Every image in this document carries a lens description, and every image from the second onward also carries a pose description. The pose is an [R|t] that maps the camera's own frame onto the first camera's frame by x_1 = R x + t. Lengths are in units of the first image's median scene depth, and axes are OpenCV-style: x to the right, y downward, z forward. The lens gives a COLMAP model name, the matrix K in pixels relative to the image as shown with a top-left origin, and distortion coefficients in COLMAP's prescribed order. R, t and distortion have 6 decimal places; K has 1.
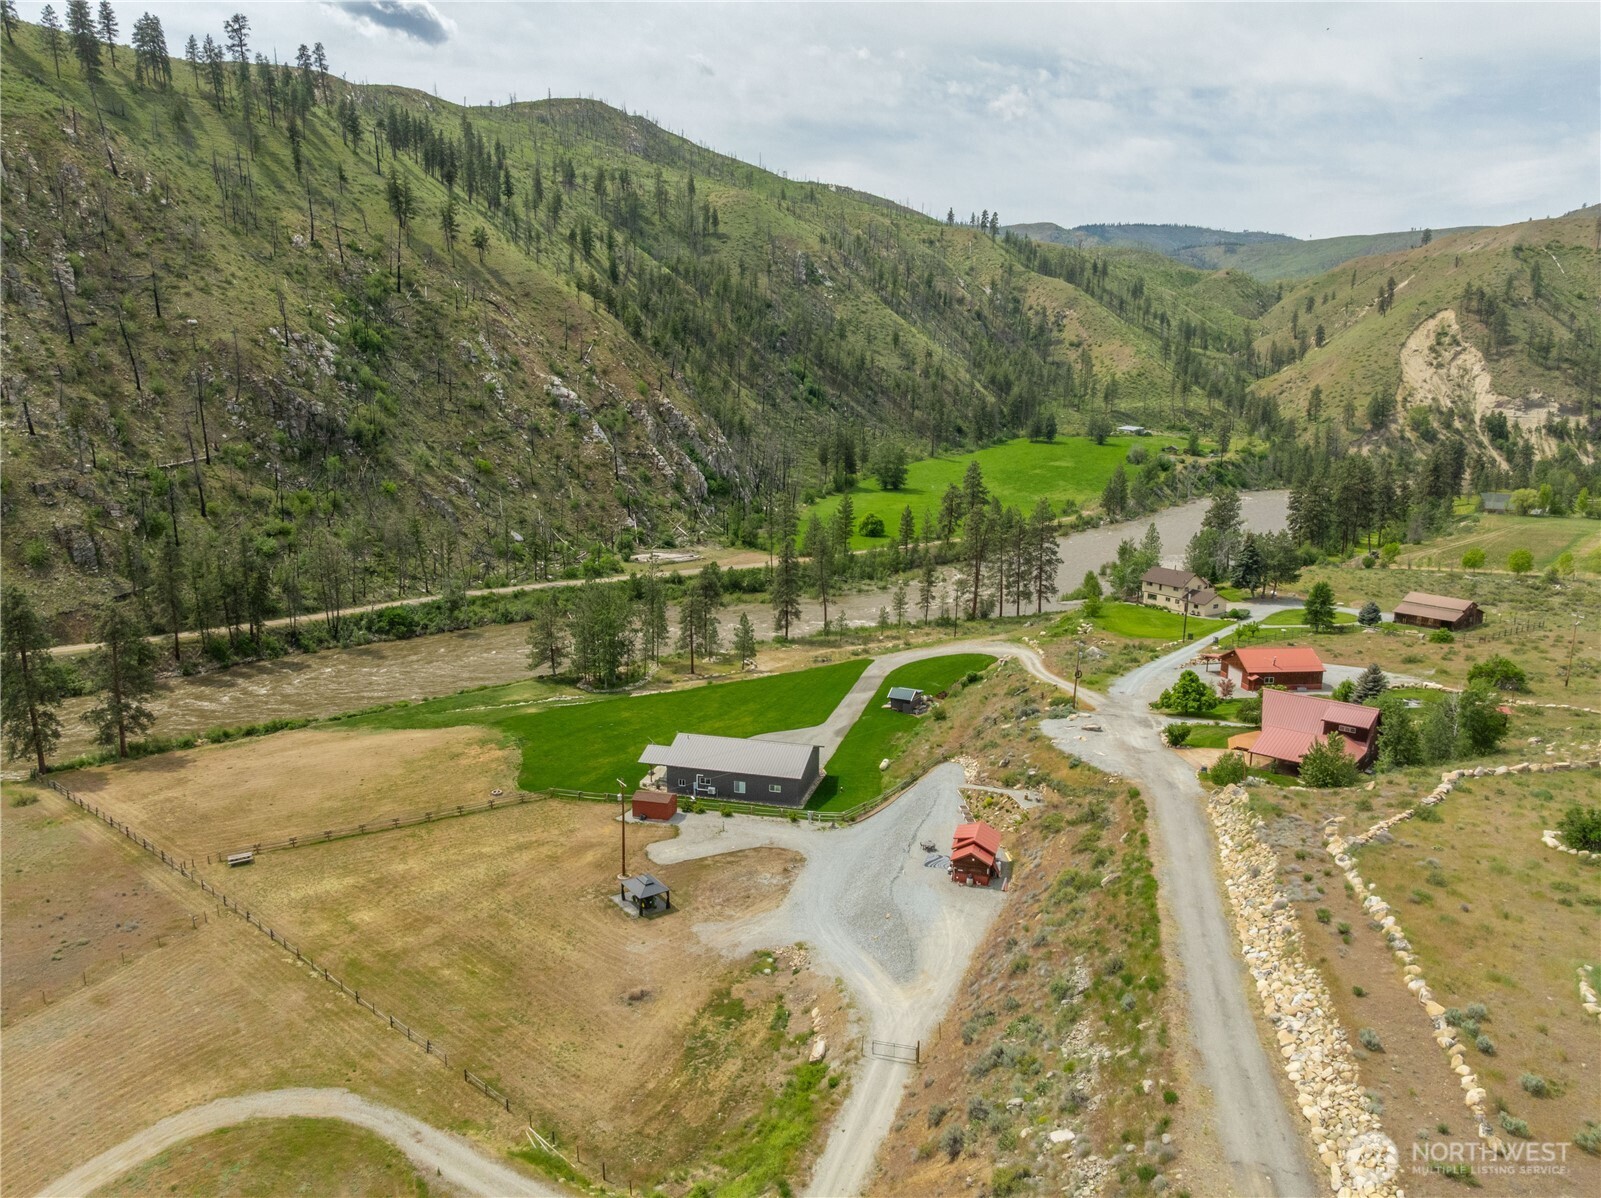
lens RADIAL K [[1130.5, 0, 802.6], [0, 1130.5, 599.9], [0, 0, 1]] dist [-0.045070, 0.013210]
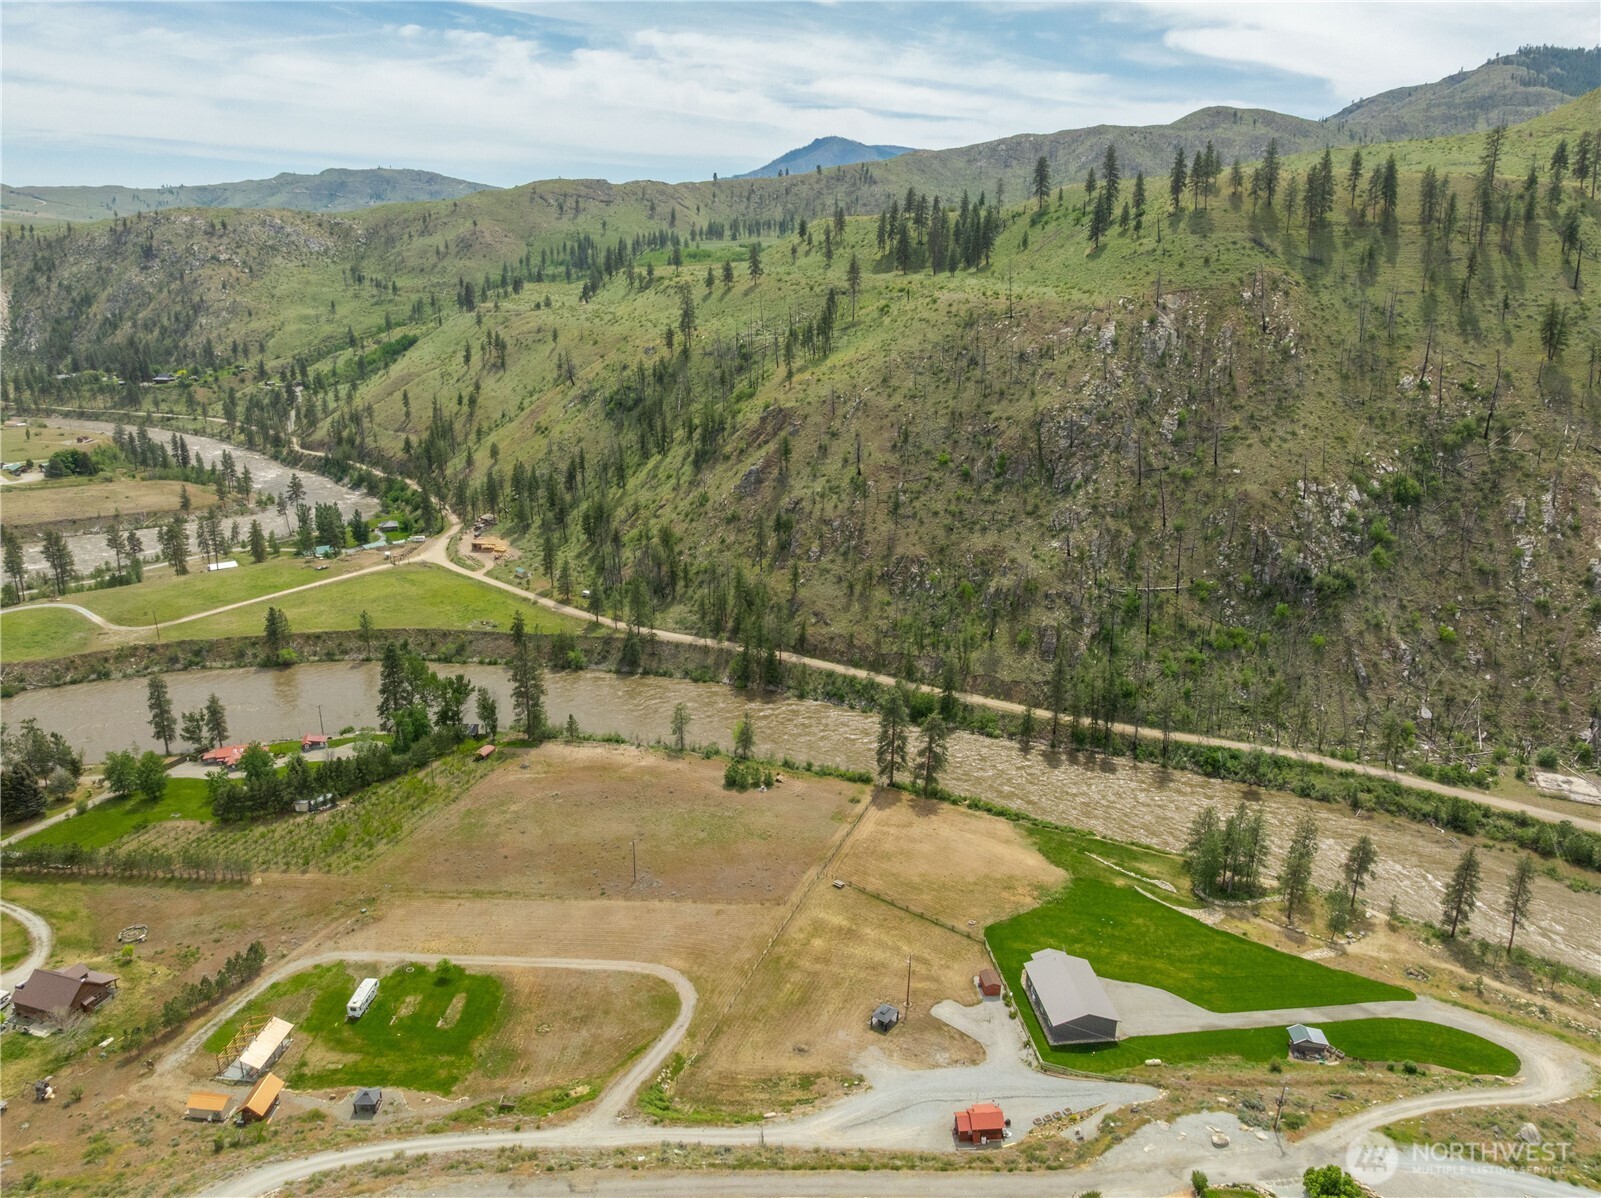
lens RADIAL K [[1125.6, 0, 802.4], [0, 1125.6, 601.3], [0, 0, 1]] dist [-0.032829, -0.007514]
pose [[0.349398, 0.280107, -0.894126, 0.458223], [-0.200152, 0.954555, 0.220825, -0.276784], [0.915347, 0.101805, 0.389584, 0.041610]]
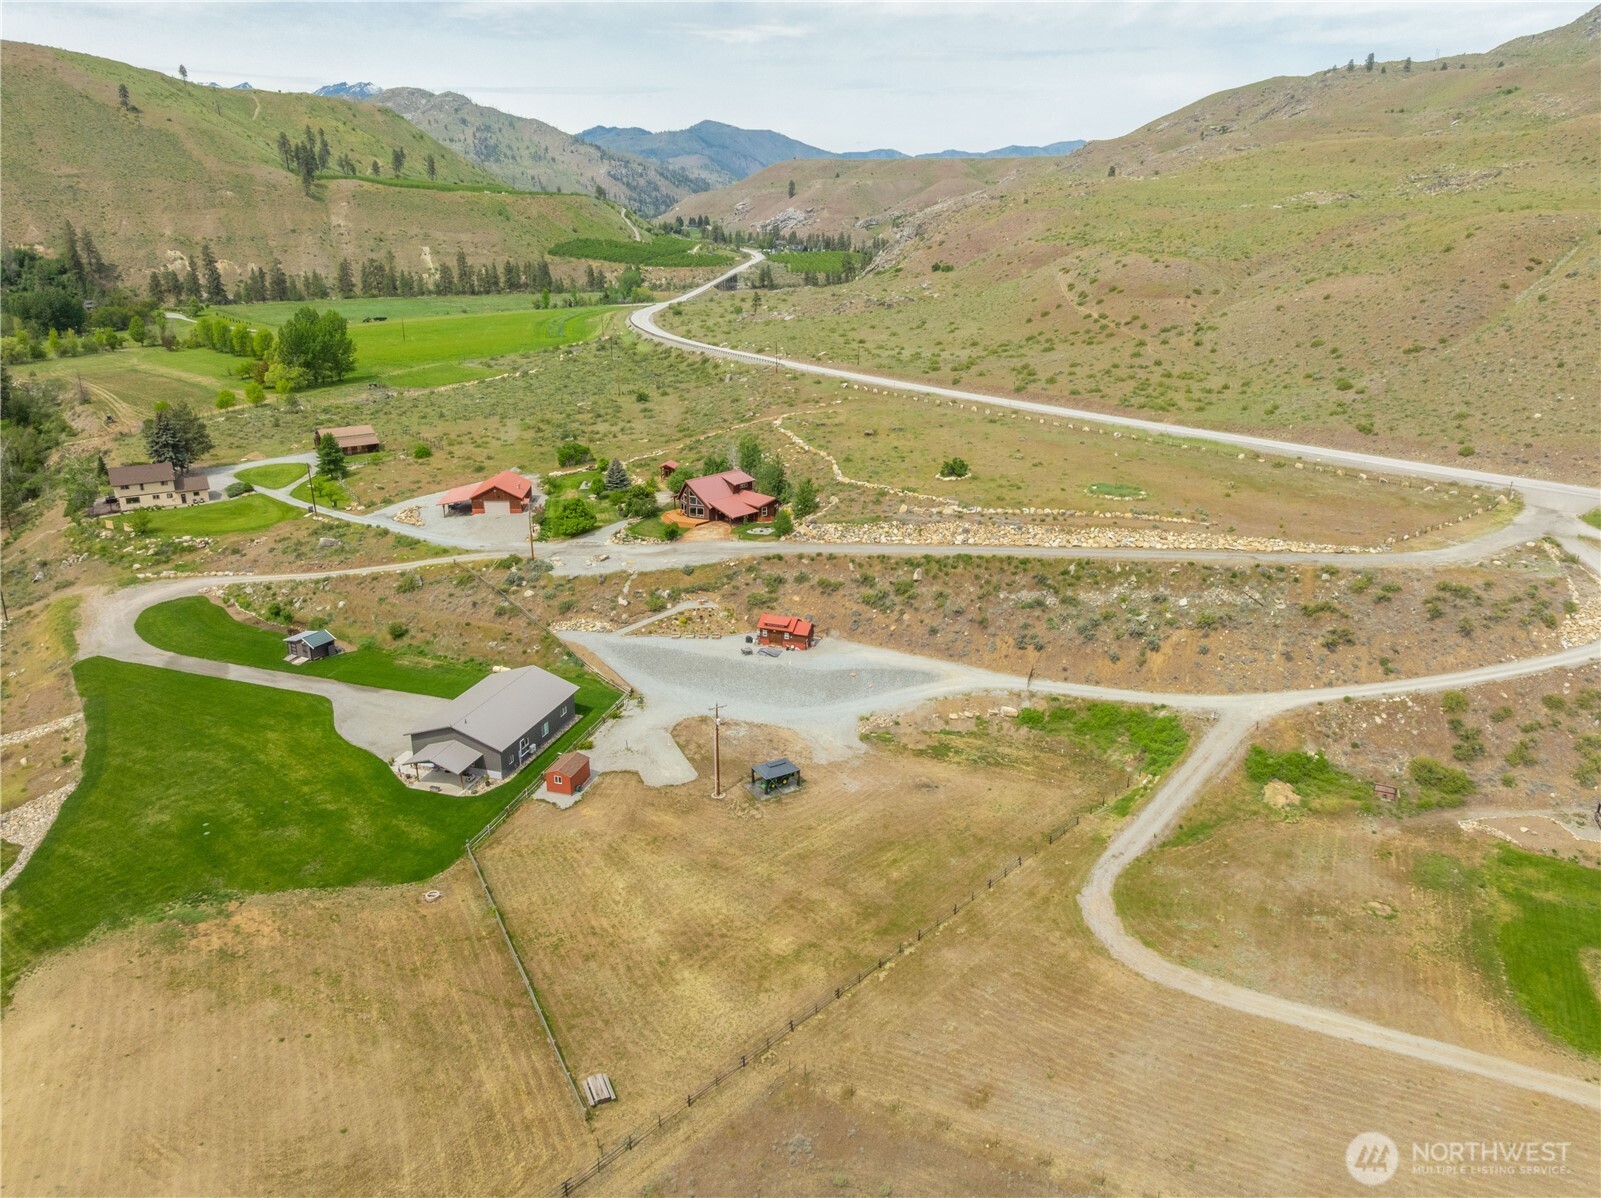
lens RADIAL K [[1130.5, 0, 802.6], [0, 1130.5, 599.9], [0, 0, 1]] dist [-0.045070, 0.013210]
pose [[0.043728, -0.341486, 0.938869, -0.414008], [0.187805, 0.925824, 0.327994, -0.094390], [-0.981232, 0.161982, 0.104617, 0.309079]]
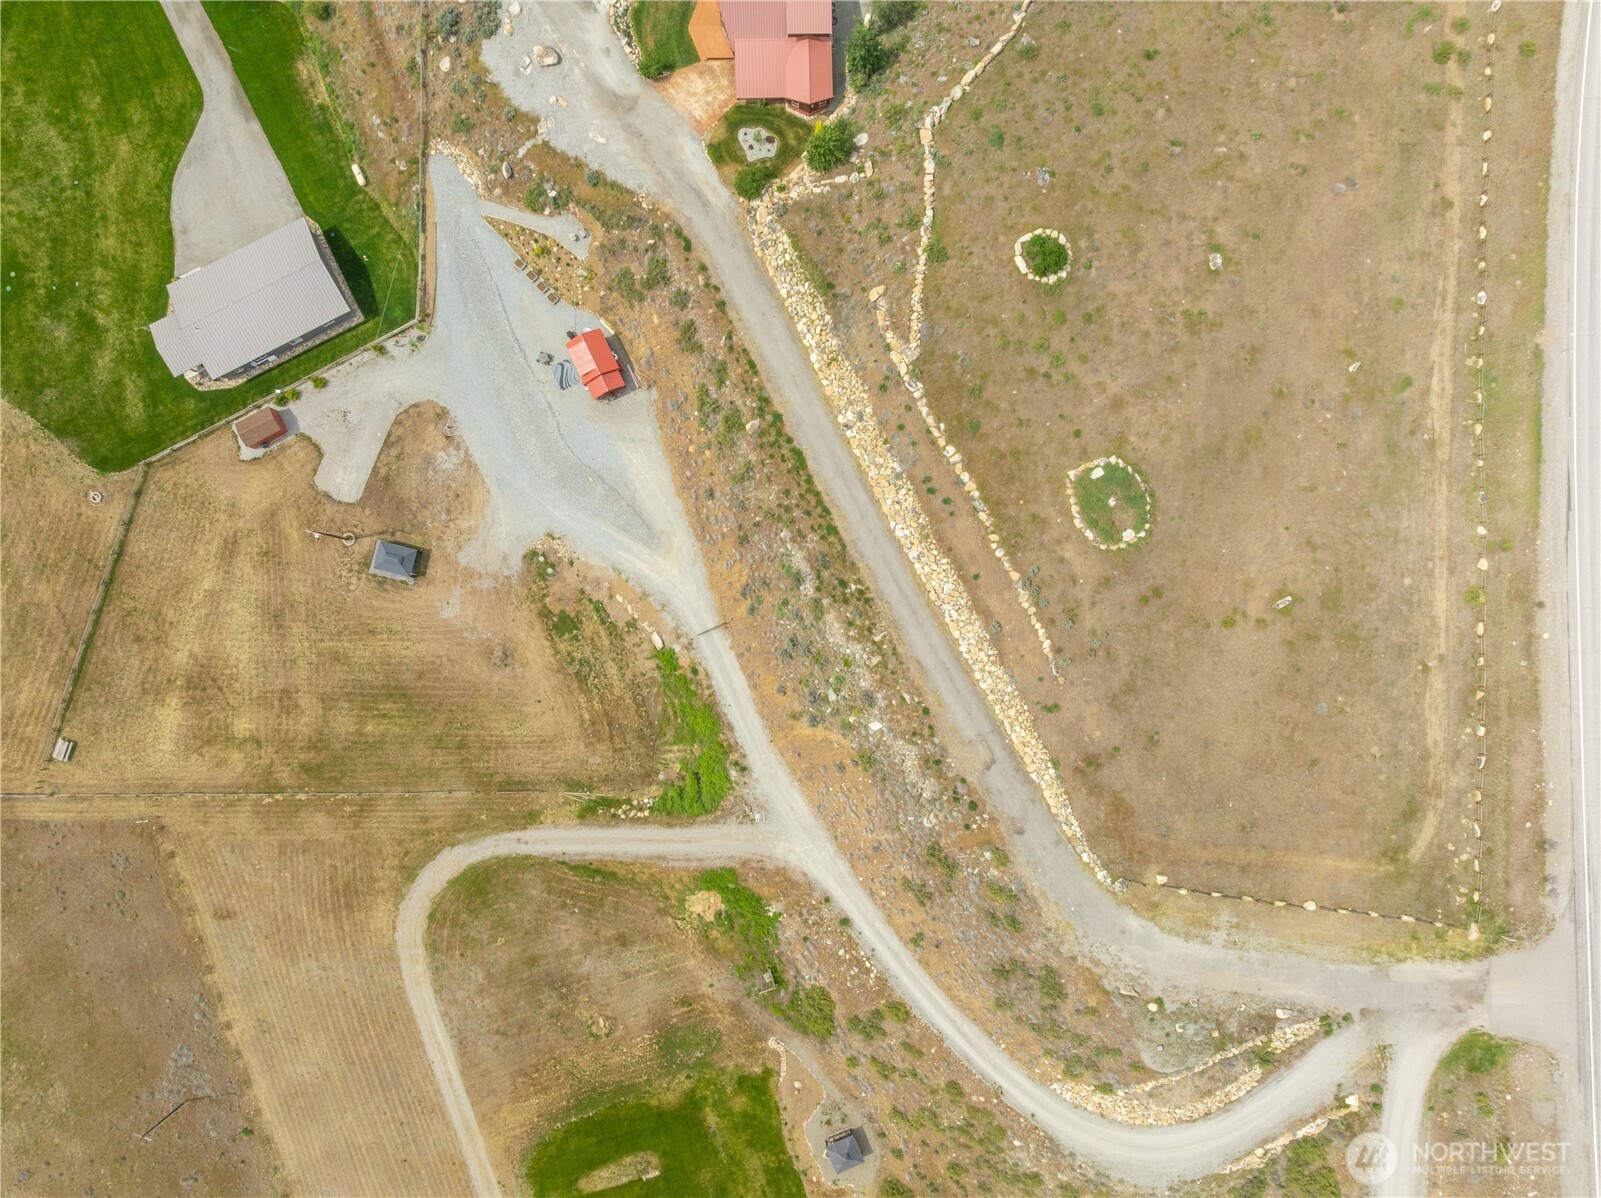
lens RADIAL K [[1139.8, 0, 795.6], [0, 1139.8, 598.7], [0, 0, 1]] dist [-0.032783, -0.007441]
pose [[0.751466, -0.659547, 0.017258, 0.047725], [0.119124, 0.161360, 0.979680, -0.319344], [-0.648929, -0.734140, 0.199824, 0.169724]]
